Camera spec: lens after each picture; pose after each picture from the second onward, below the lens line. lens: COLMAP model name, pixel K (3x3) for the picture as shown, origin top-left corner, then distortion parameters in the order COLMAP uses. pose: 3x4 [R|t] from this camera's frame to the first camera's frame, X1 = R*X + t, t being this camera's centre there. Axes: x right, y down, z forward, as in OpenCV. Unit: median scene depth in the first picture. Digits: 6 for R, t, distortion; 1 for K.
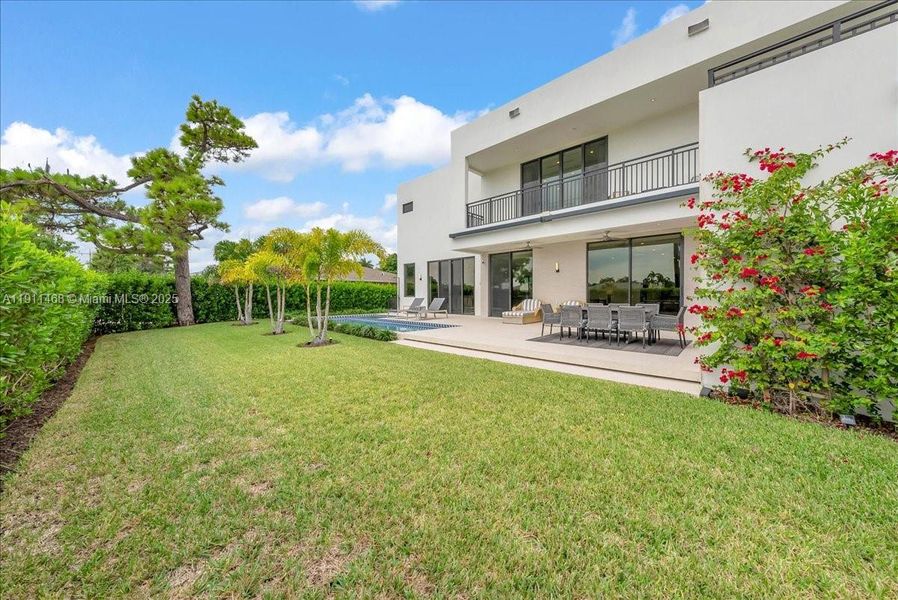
lens RADIAL K [[310.7, 0, 452.5], [0, 310.7, 297.7], [0, 0, 1]] dist [-0.001417, -0.000026]
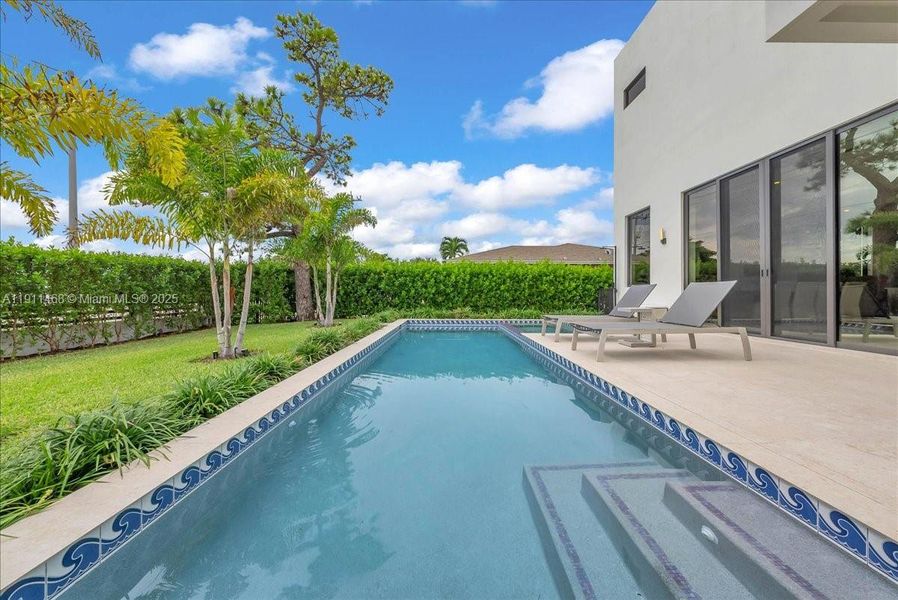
lens RADIAL K [[310.7, 0, 452.5], [0, 310.7, 297.7], [0, 0, 1]] dist [-0.001417, -0.000026]
pose [[0.702613, 0.013634, -0.711441, -0.006652], [-0.009055, 0.999907, 0.010220, 0.012746], [0.711514, -0.000739, 0.702671, 0.549276]]
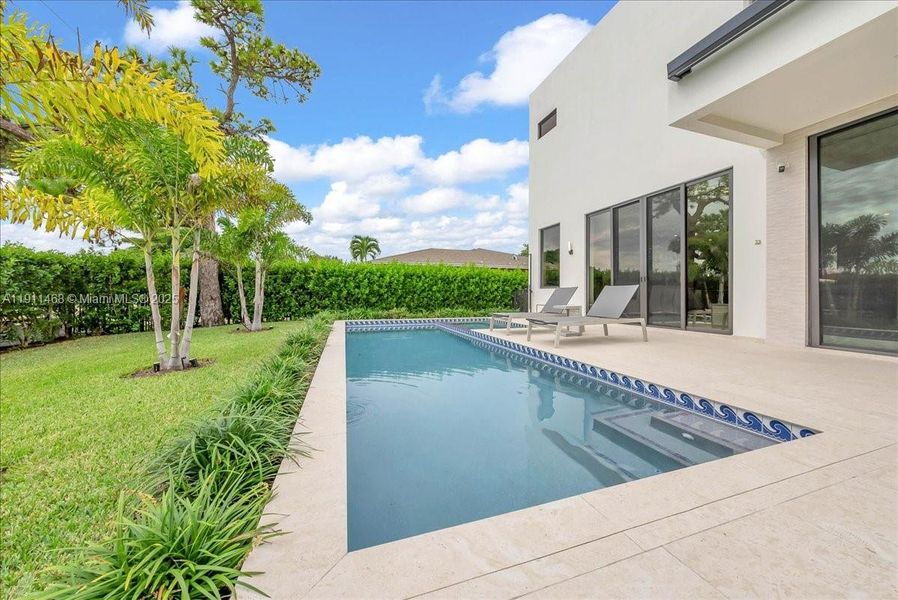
lens RADIAL K [[310.7, 0, 452.5], [0, 310.7, 297.7], [0, 0, 1]] dist [-0.001417, -0.000026]
pose [[0.890424, 0.008823, -0.455046, -0.045863], [-0.006806, 0.999958, 0.006070, 0.013211], [0.455081, -0.002308, 0.890447, 0.488964]]
